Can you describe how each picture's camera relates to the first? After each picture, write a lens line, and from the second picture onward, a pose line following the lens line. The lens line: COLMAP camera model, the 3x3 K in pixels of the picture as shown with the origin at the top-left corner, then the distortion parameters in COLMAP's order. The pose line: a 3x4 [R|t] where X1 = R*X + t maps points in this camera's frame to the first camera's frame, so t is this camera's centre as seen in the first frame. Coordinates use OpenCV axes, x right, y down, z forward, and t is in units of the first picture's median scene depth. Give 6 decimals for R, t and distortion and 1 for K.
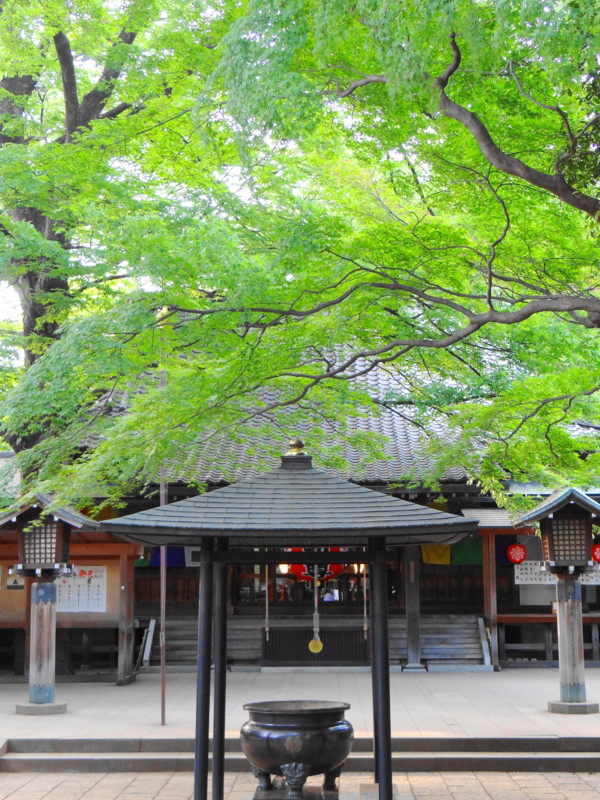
lens RADIAL K [[1208.9, 0, 297.9], [0, 1208.9, 398.8], [0, 0, 1]] dist [0.019710, 0.000000]
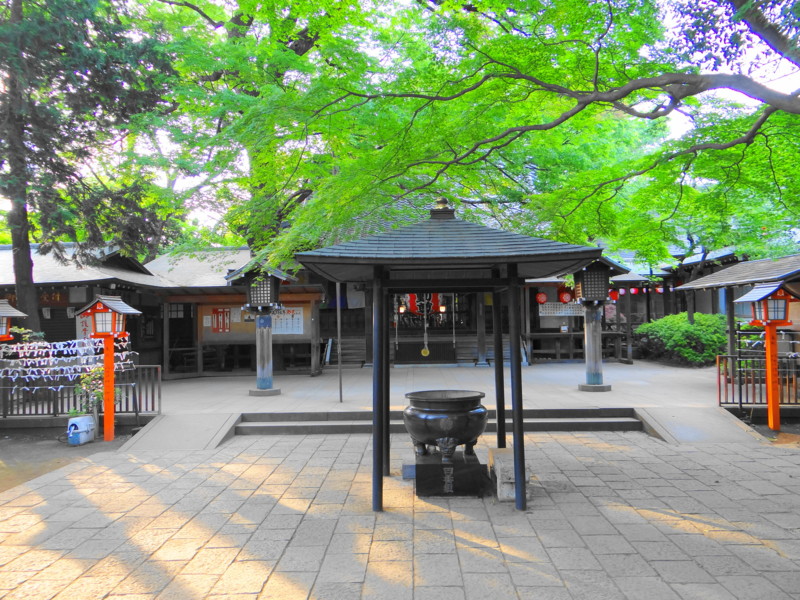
lens RADIAL K [[627.3, 0, 402.6], [0, 627.3, 299.4], [0, 0, 1]] dist [0.008004, 0.029496]
pose [[0.999932, -0.011653, 0.001057, -0.027854], [0.011452, 0.993192, 0.115928, 0.038624], [-0.002401, -0.115908, 0.993257, 0.185054]]
